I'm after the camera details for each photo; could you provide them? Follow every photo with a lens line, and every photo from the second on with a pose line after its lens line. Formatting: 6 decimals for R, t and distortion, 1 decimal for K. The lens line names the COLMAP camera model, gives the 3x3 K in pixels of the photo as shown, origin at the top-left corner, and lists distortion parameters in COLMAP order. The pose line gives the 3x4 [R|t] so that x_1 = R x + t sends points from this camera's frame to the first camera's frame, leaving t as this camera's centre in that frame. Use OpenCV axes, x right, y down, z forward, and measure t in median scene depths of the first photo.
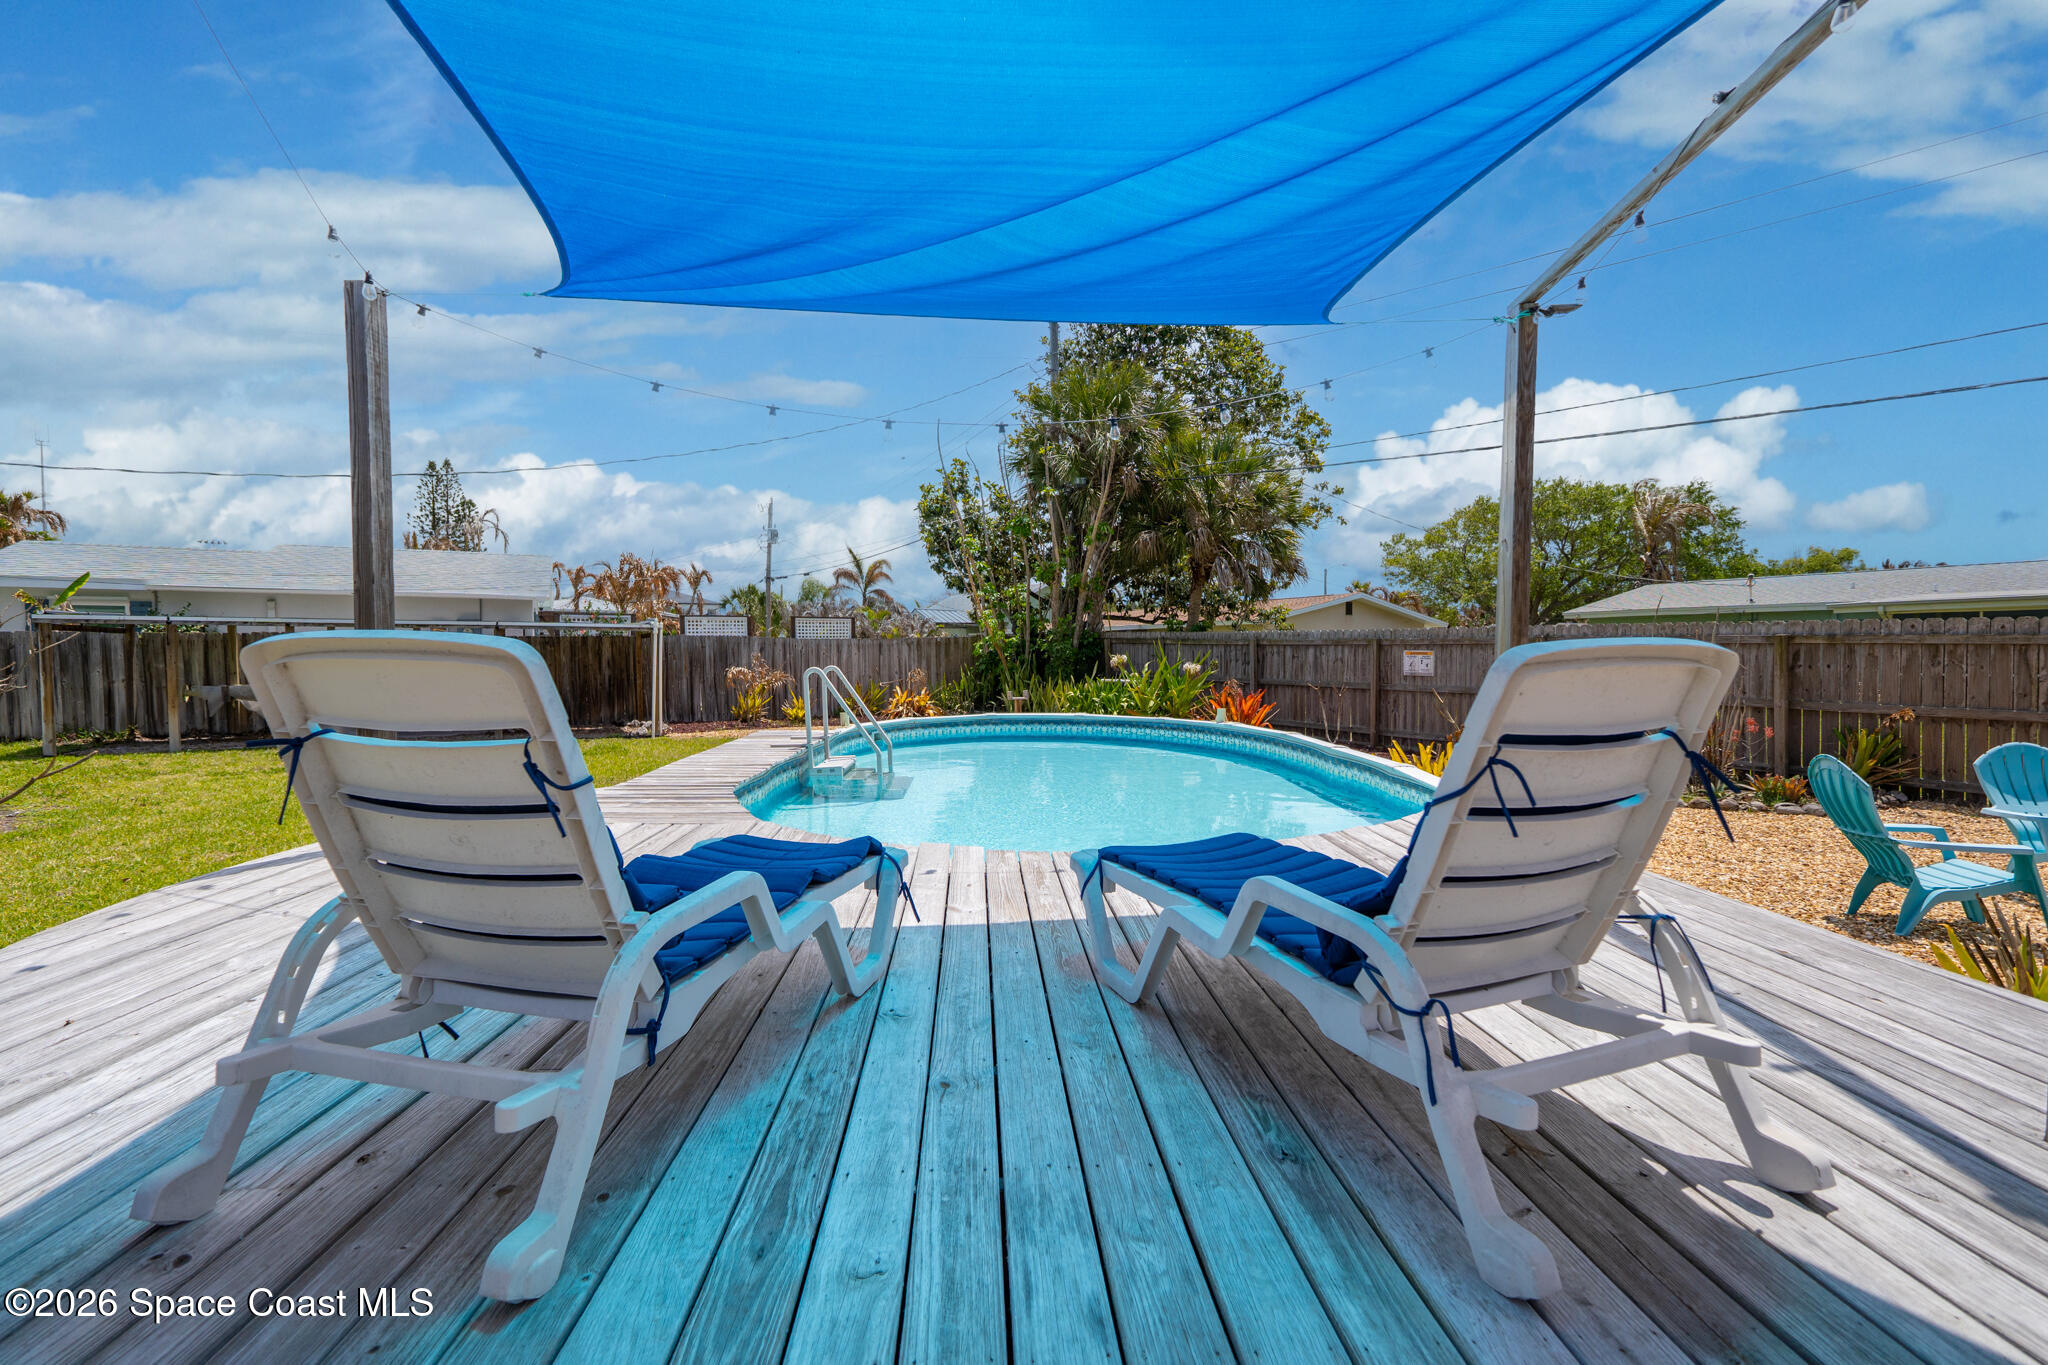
lens RADIAL K [[854.6, 0, 1016.3], [0, 854.6, 675.4], [0, 0, 1]] dist [0.005795, -0.002611]
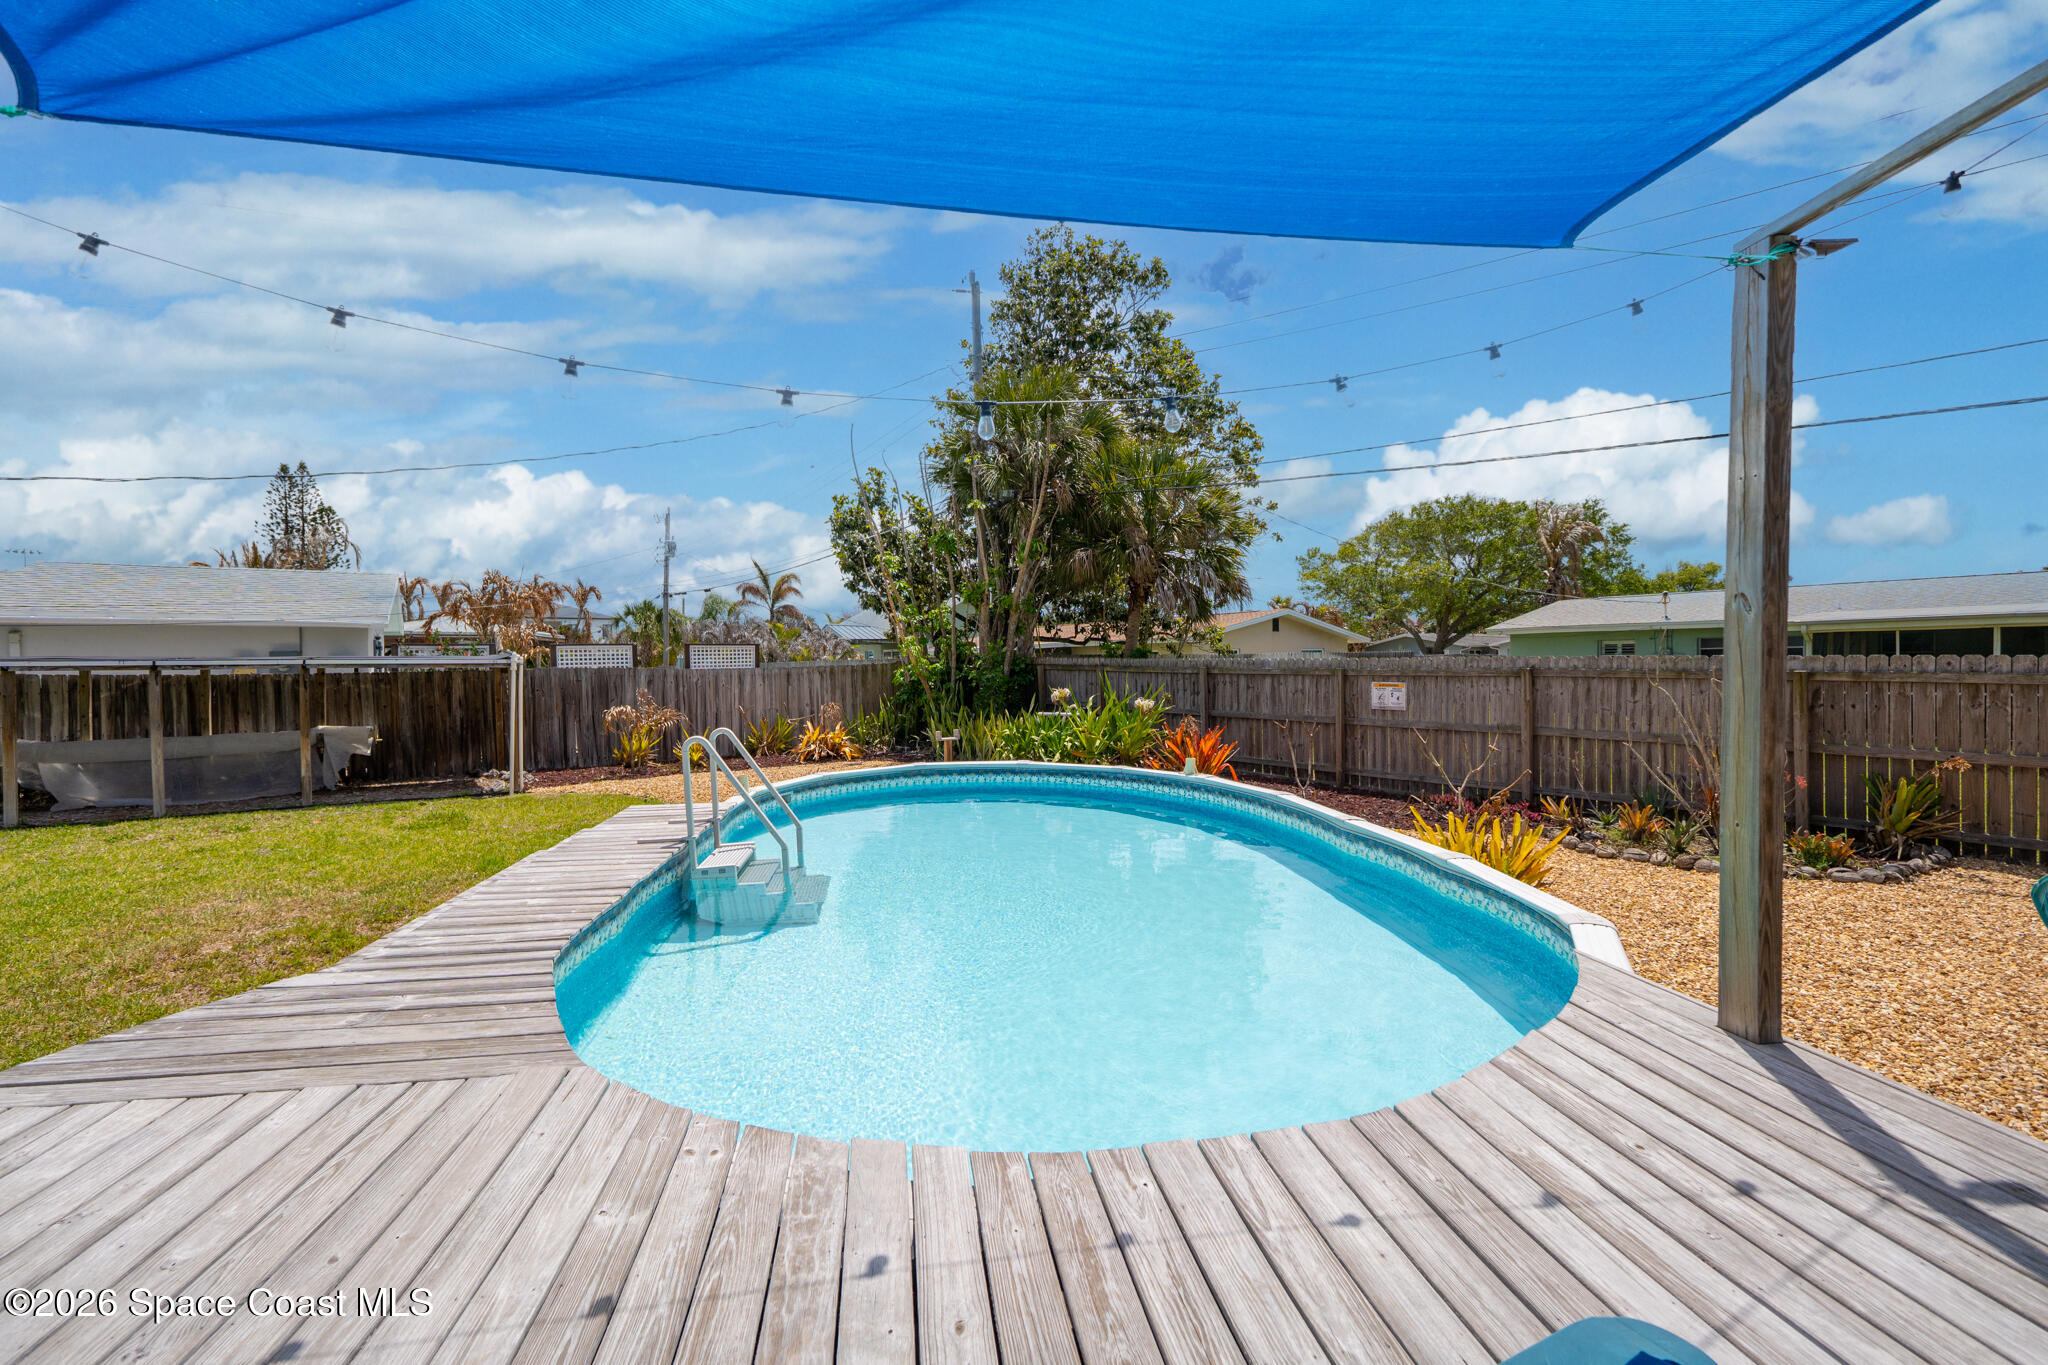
lens RADIAL K [[854.6, 0, 1016.7], [0, 854.6, 673.9], [0, 0, 1]] dist [0.005795, -0.002611]
pose [[0.994858, -0.011670, 0.100605, -0.012105], [0.013085, 0.999824, -0.013412, -0.021534], [-0.100431, 0.014659, 0.994836, 0.090208]]
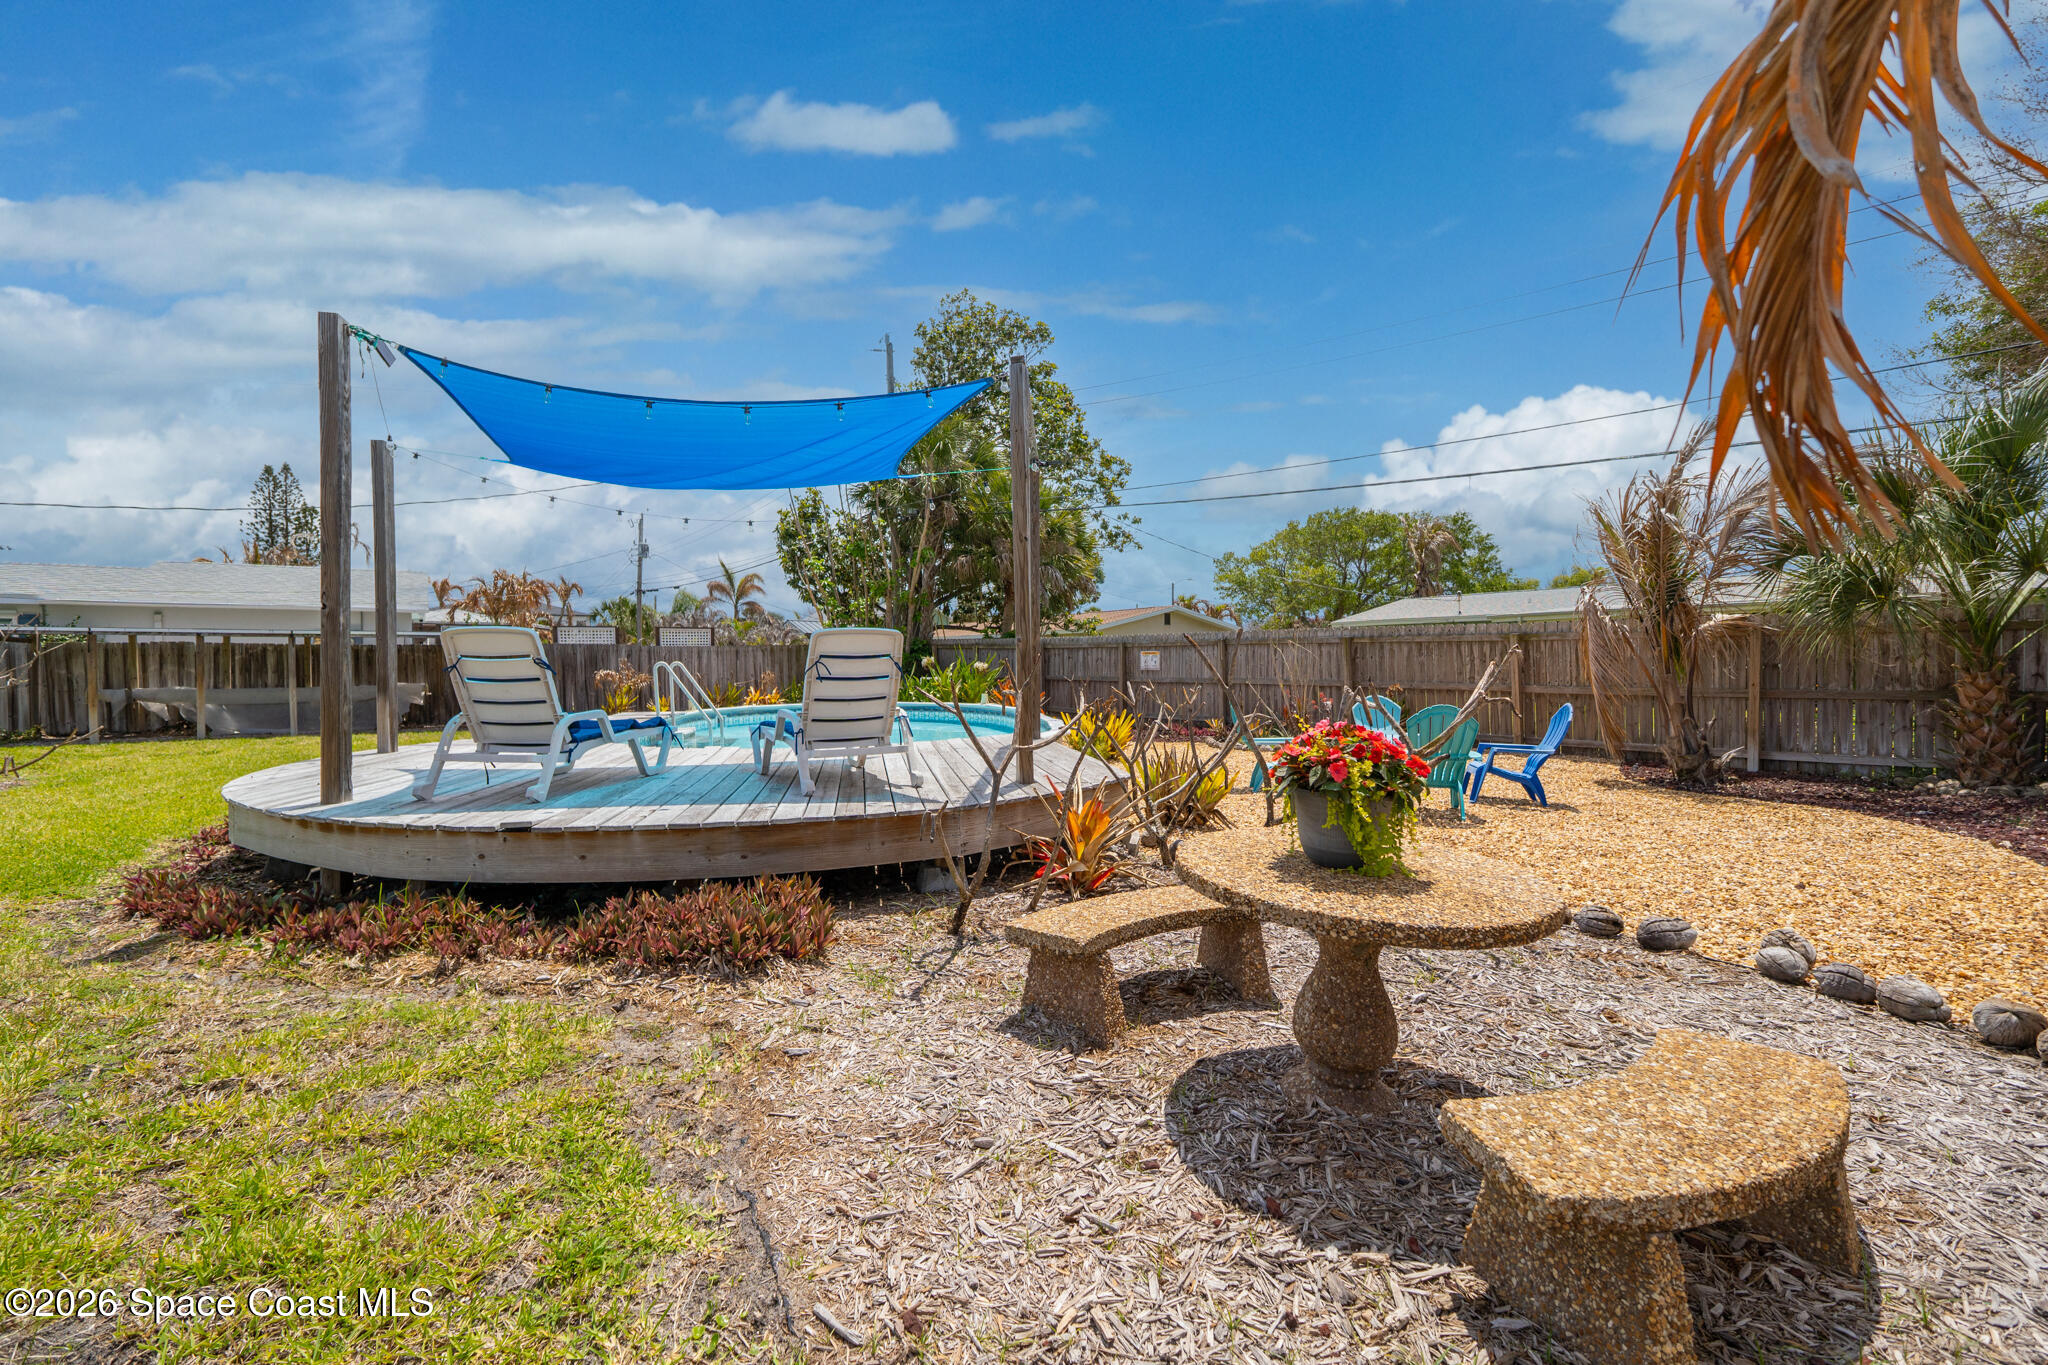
lens RADIAL K [[854.6, 0, 1016.4], [0, 854.6, 671.7], [0, 0, 1]] dist [0.005795, -0.002611]
pose [[0.991692, -0.009363, 0.128298, 0.067813], [0.011569, 0.999798, -0.016459, 0.015539], [-0.128117, 0.017807, 0.991599, -0.195847]]
